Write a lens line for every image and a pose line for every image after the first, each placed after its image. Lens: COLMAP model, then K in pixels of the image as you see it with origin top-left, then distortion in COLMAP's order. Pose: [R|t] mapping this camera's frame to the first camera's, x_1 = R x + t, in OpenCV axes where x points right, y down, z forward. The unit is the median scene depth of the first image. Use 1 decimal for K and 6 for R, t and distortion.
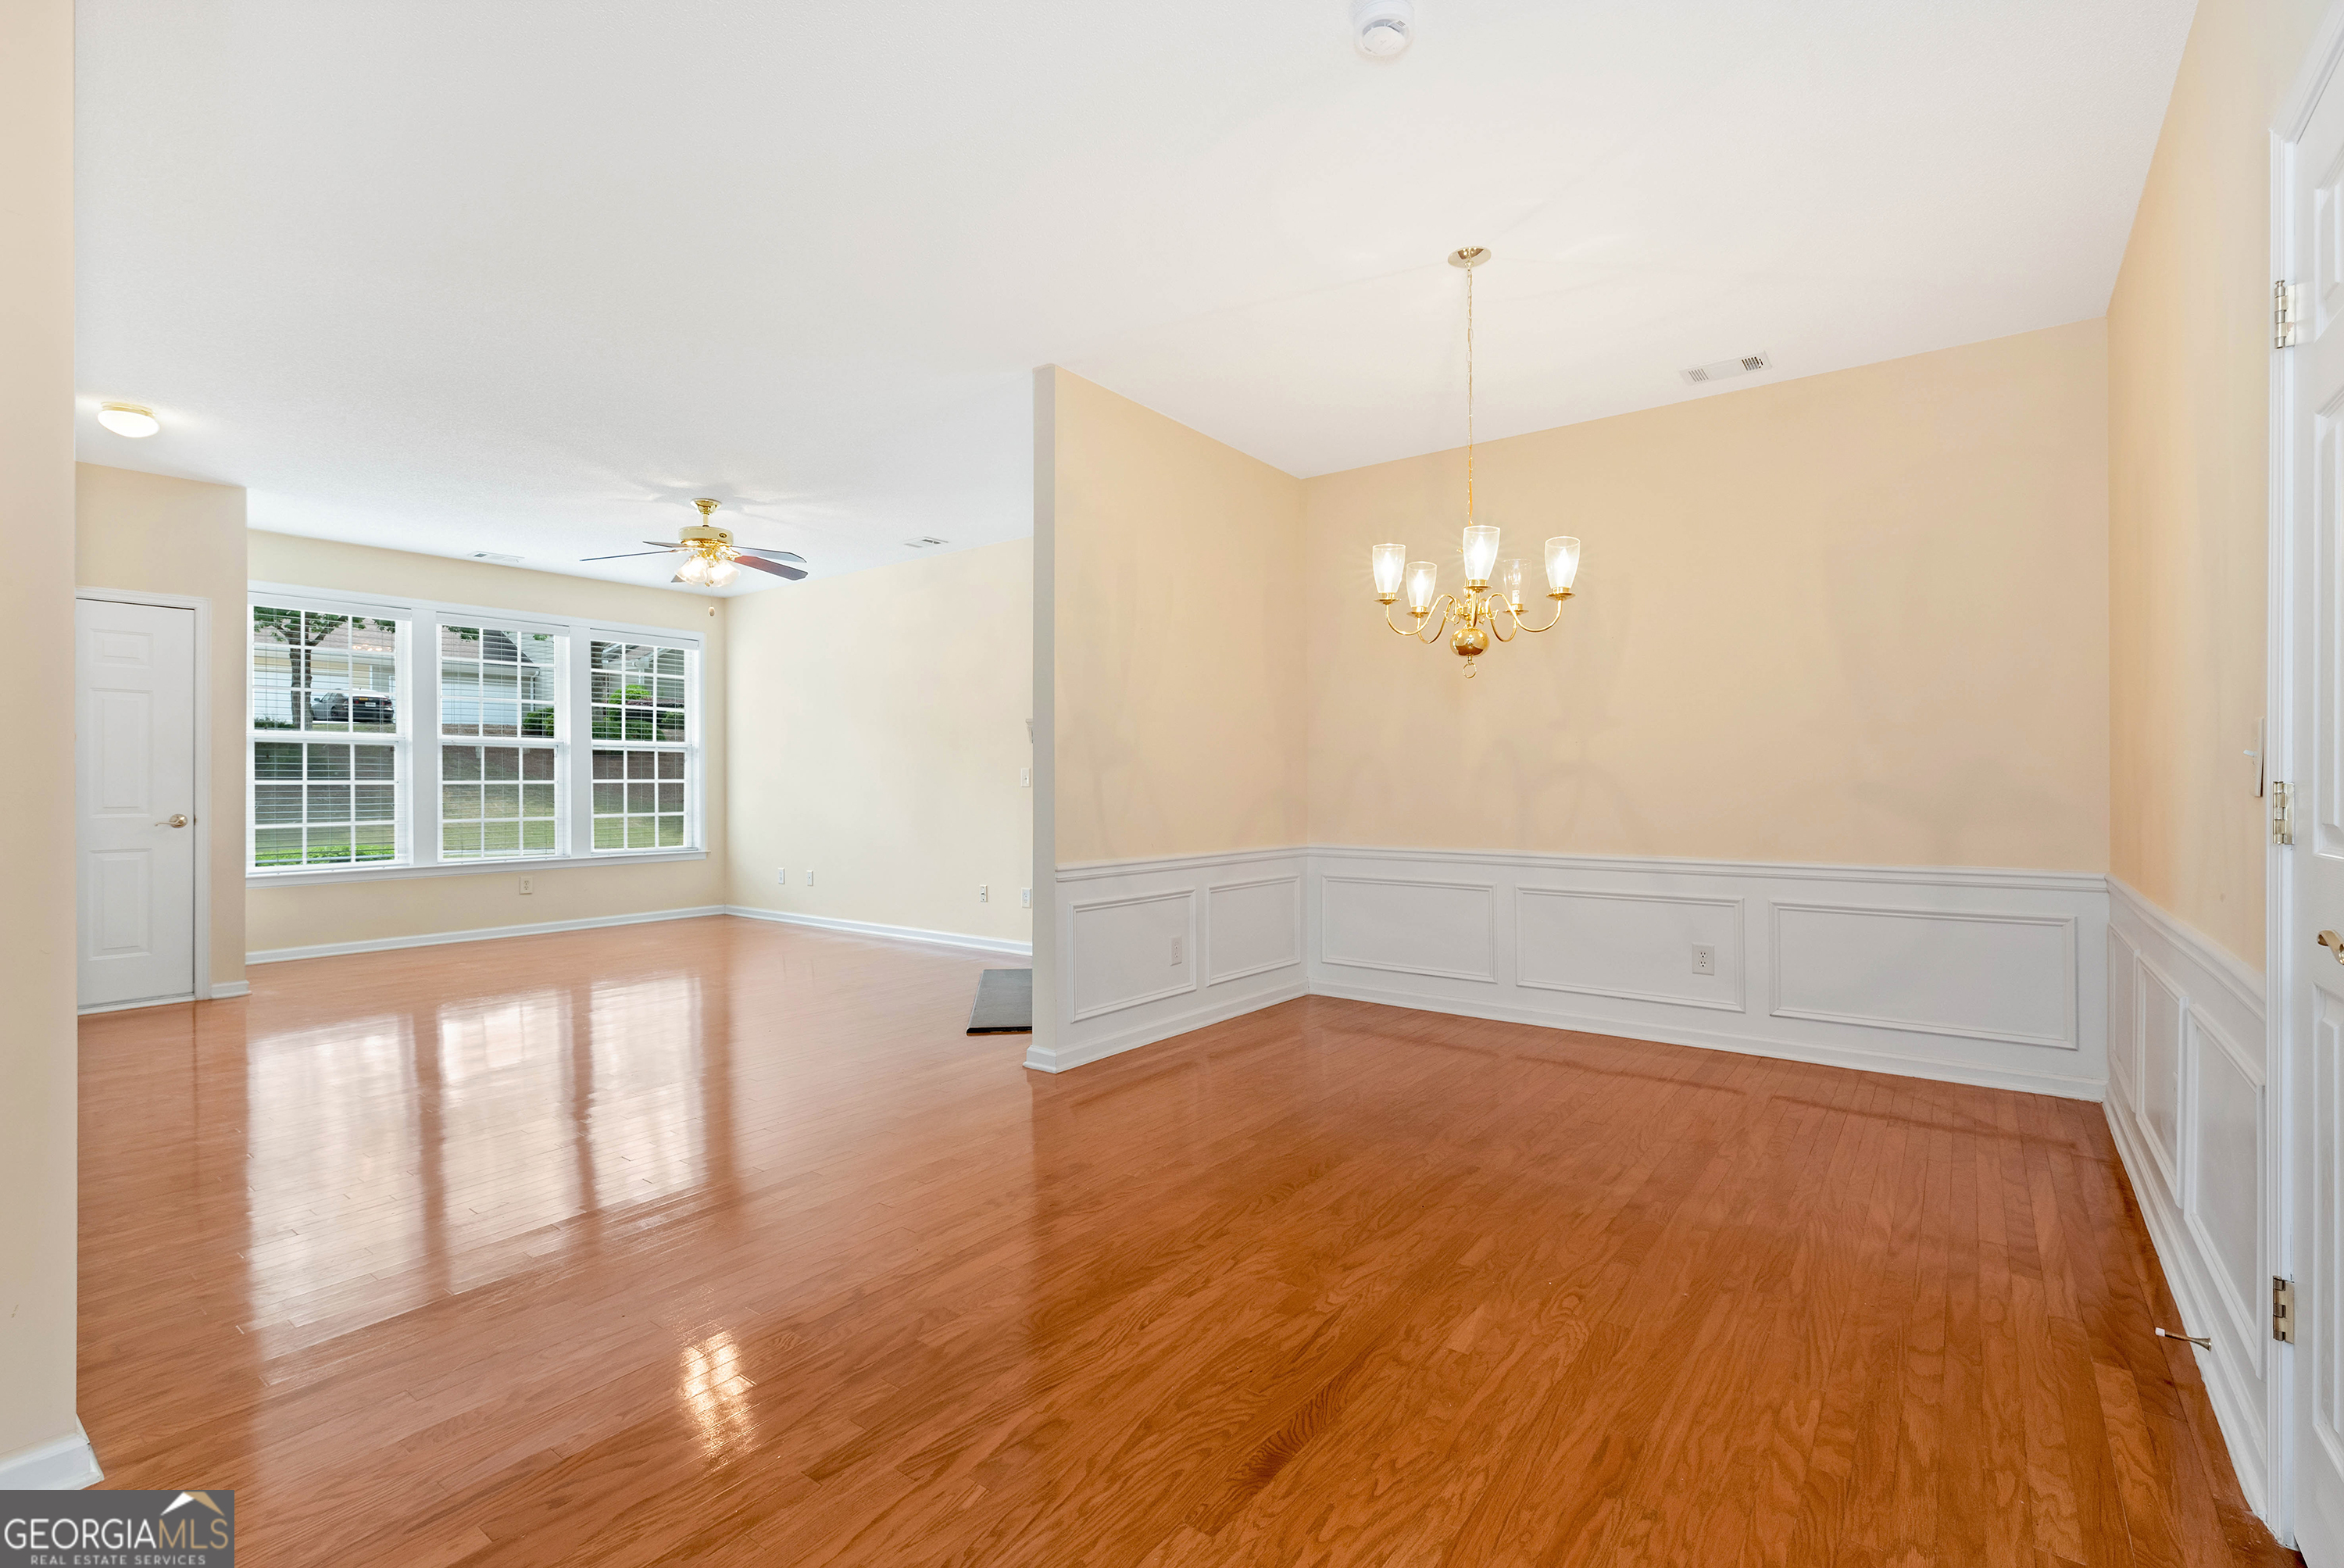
lens RADIAL K [[1034.6, 0, 1174.1], [0, 1034.6, 776.6], [0, 0, 1]] dist [0.000241, -0.000327]
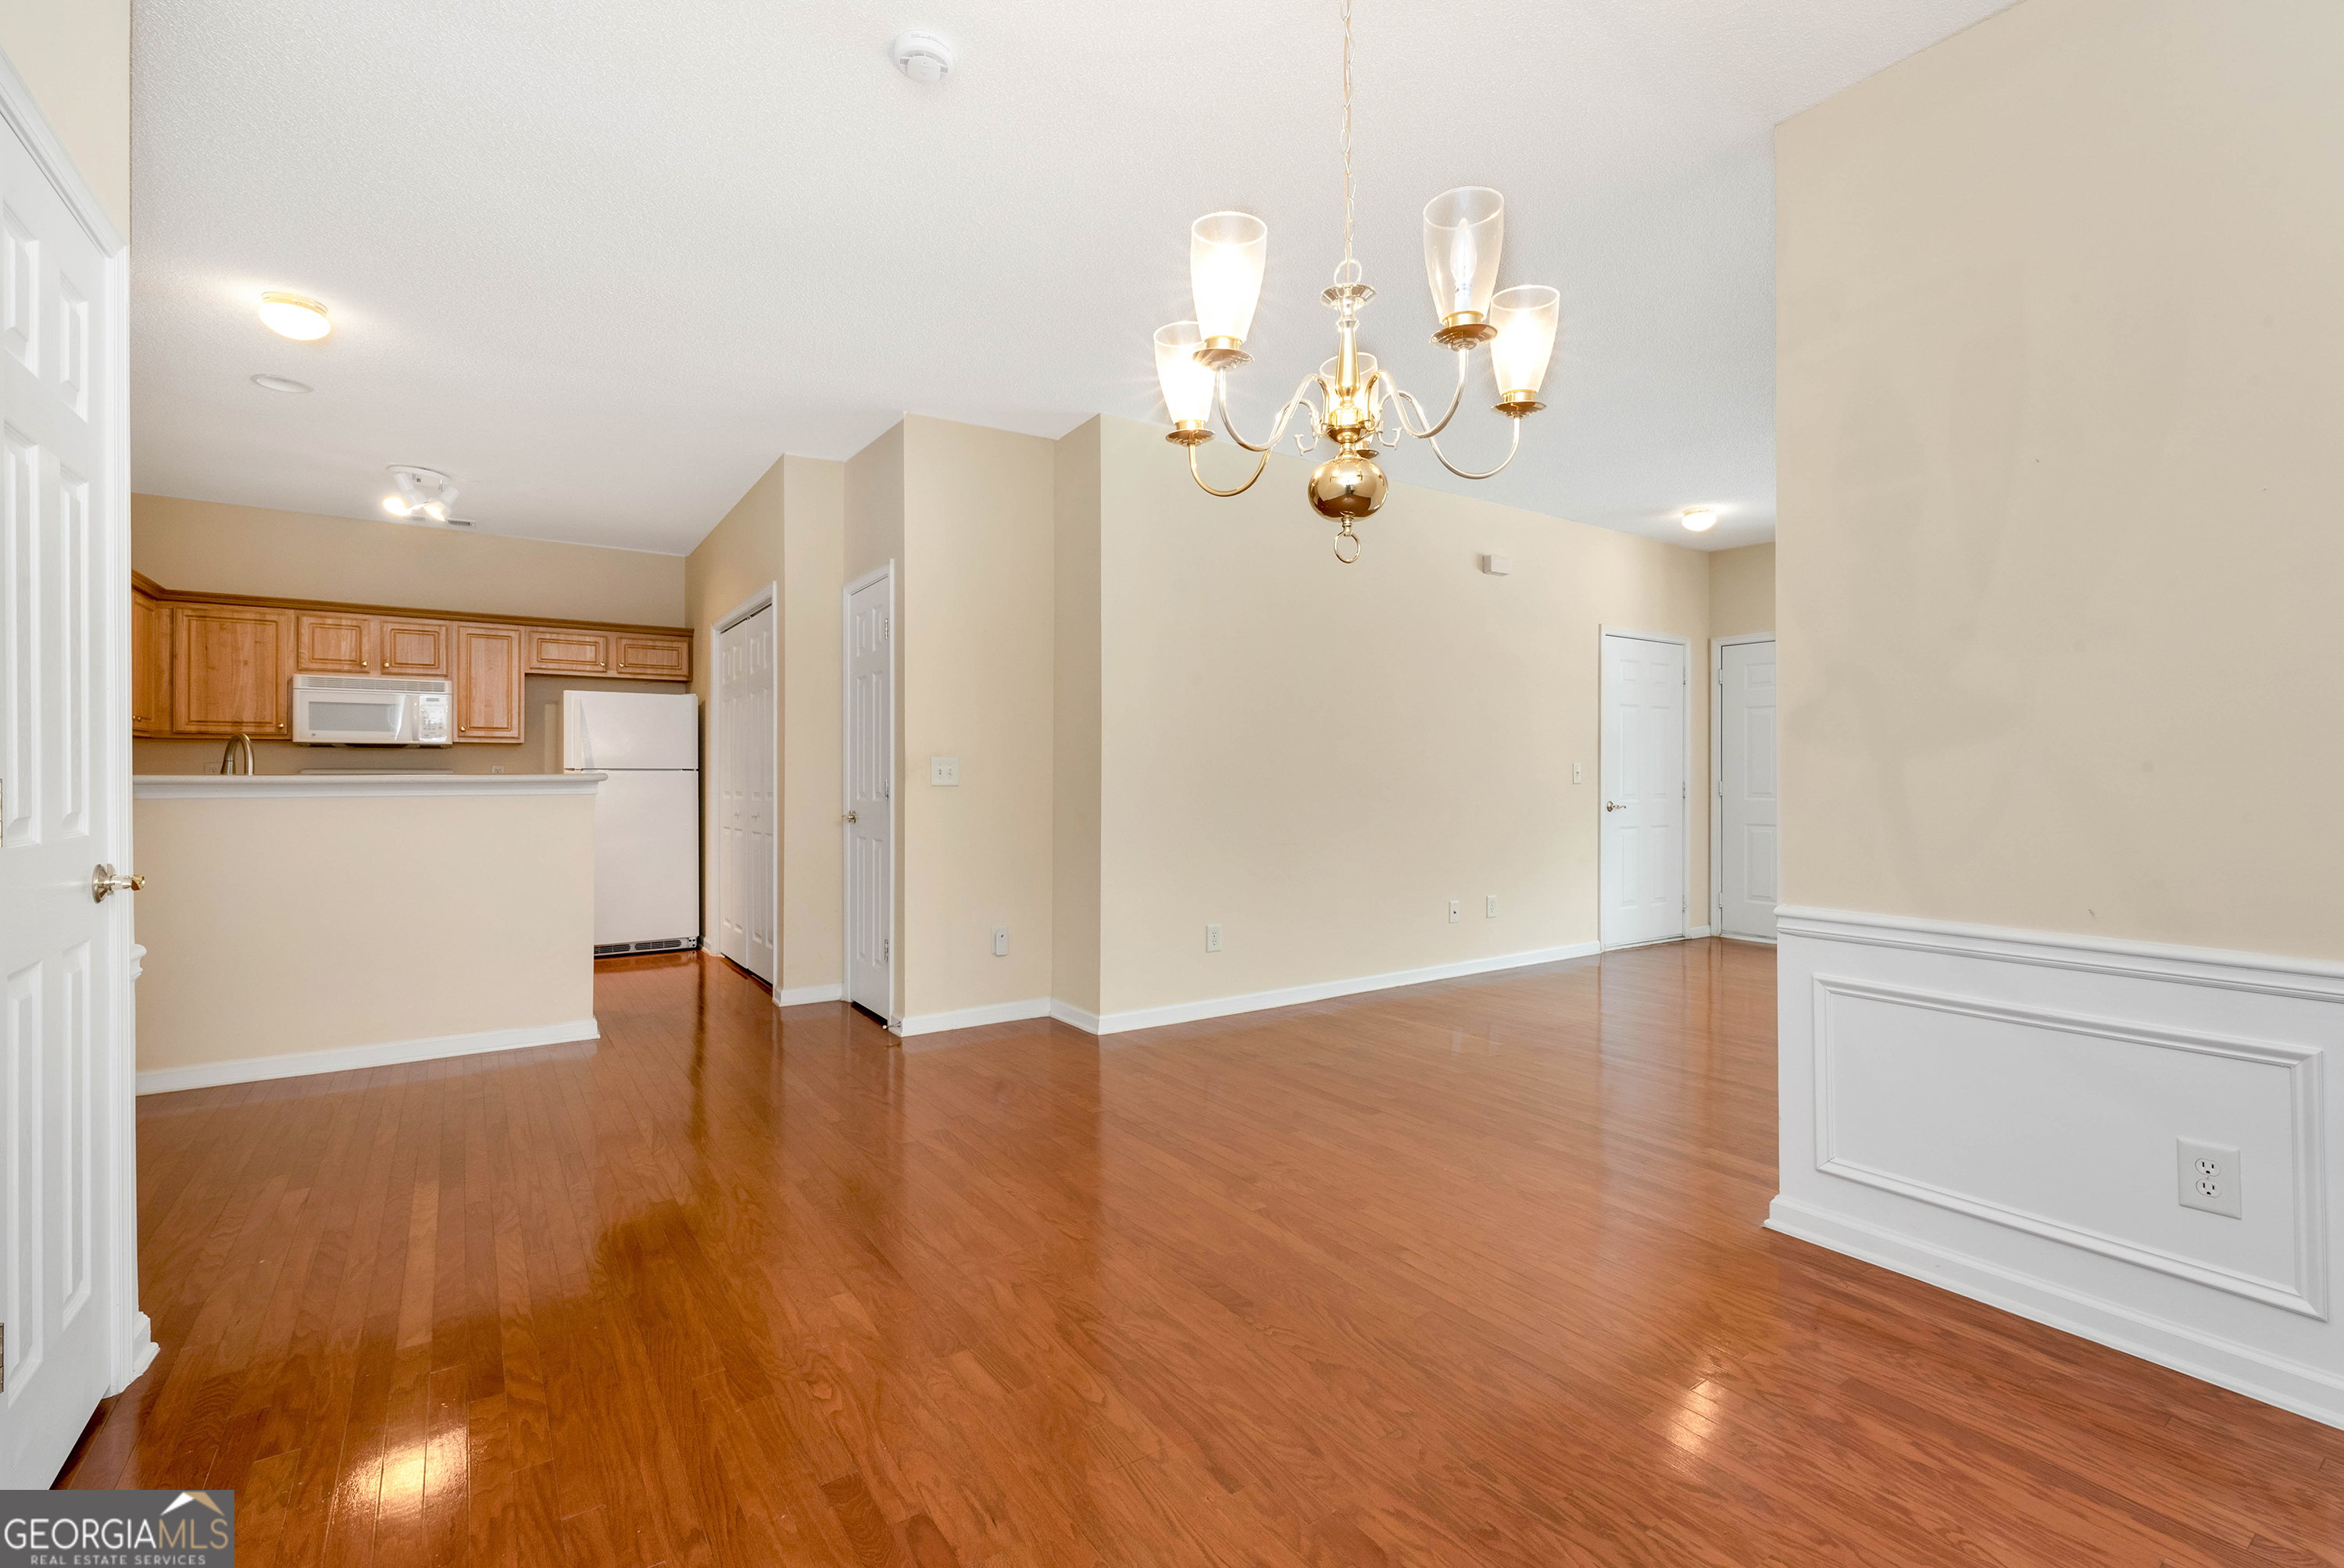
lens RADIAL K [[1034.6, 0, 1195.7], [0, 1034.6, 771.2], [0, 0, 1]] dist [0.000241, -0.000327]
pose [[-0.295063, -0.002715, -0.955474, 0.778726], [0.006882, 0.999964, -0.004967, 0.004047], [0.955453, -0.008041, -0.295033, 1.089933]]
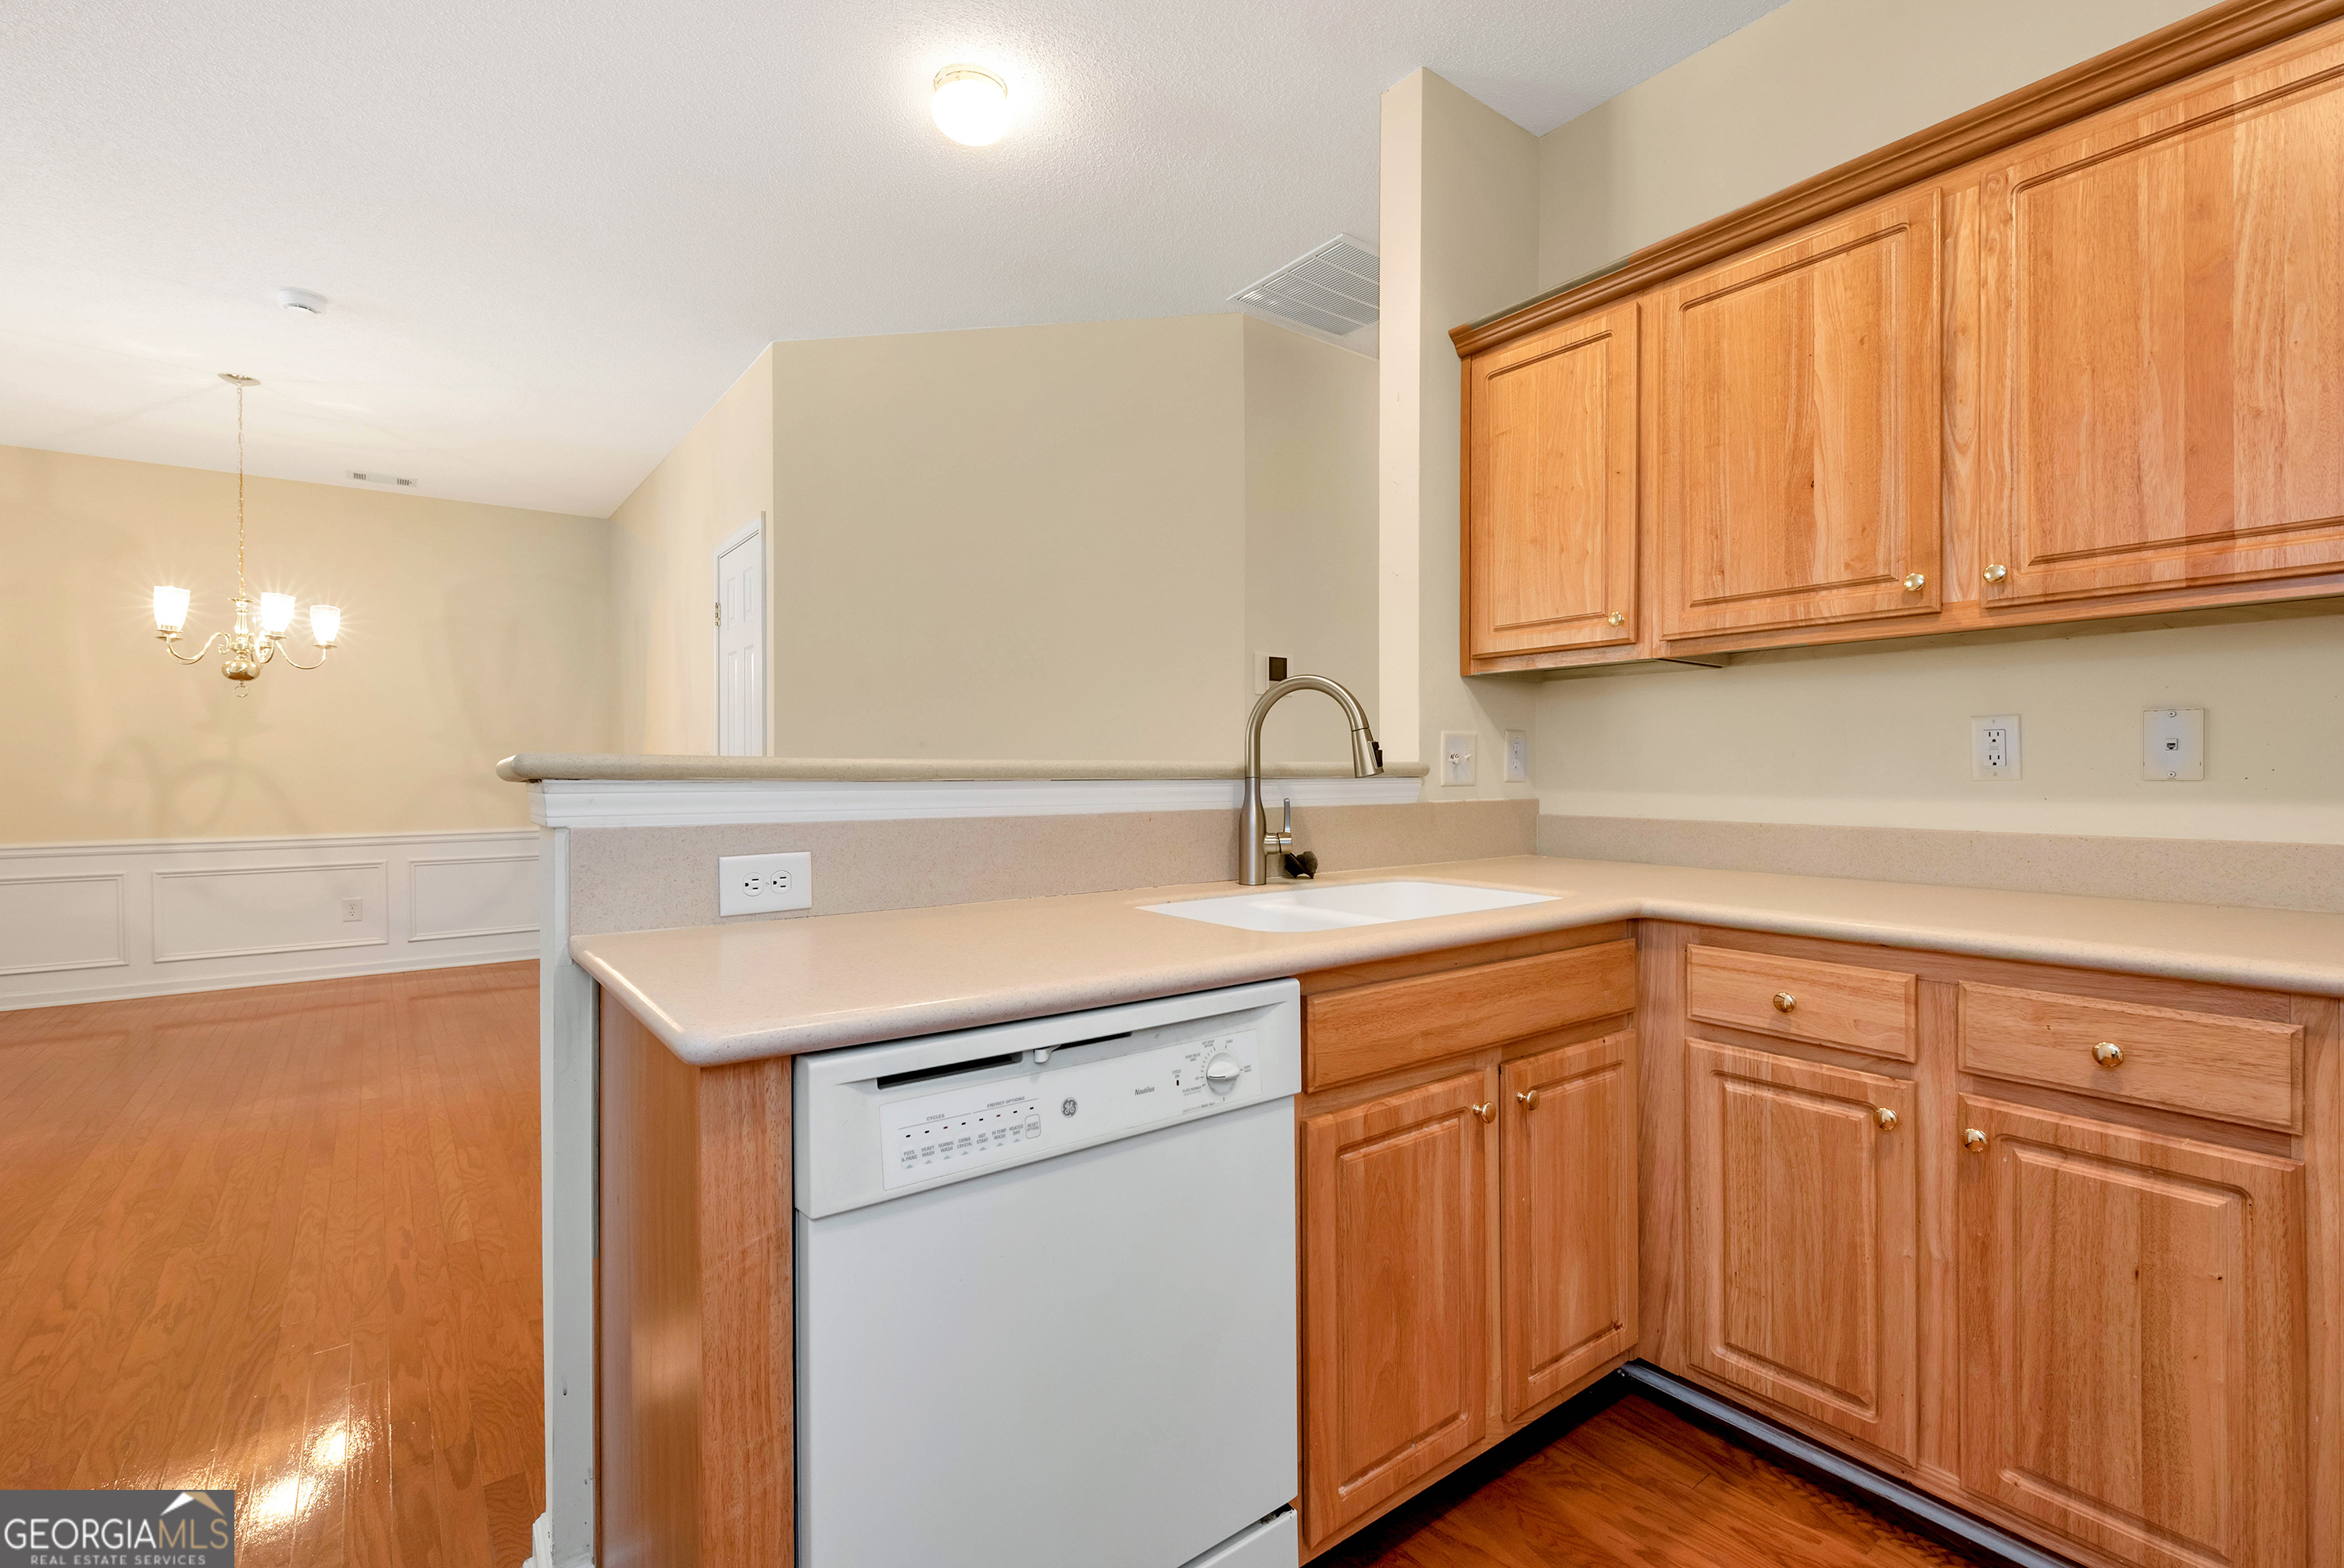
lens RADIAL K [[1034.6, 0, 1178.6], [0, 1034.6, 779.4], [0, 0, 1]] dist [0.000241, -0.000327]
pose [[0.252697, -0.002295, 0.967543, -0.702635], [-0.003016, 0.999990, 0.003160, 0.002069], [-0.967541, -0.003717, 0.252687, -0.500966]]
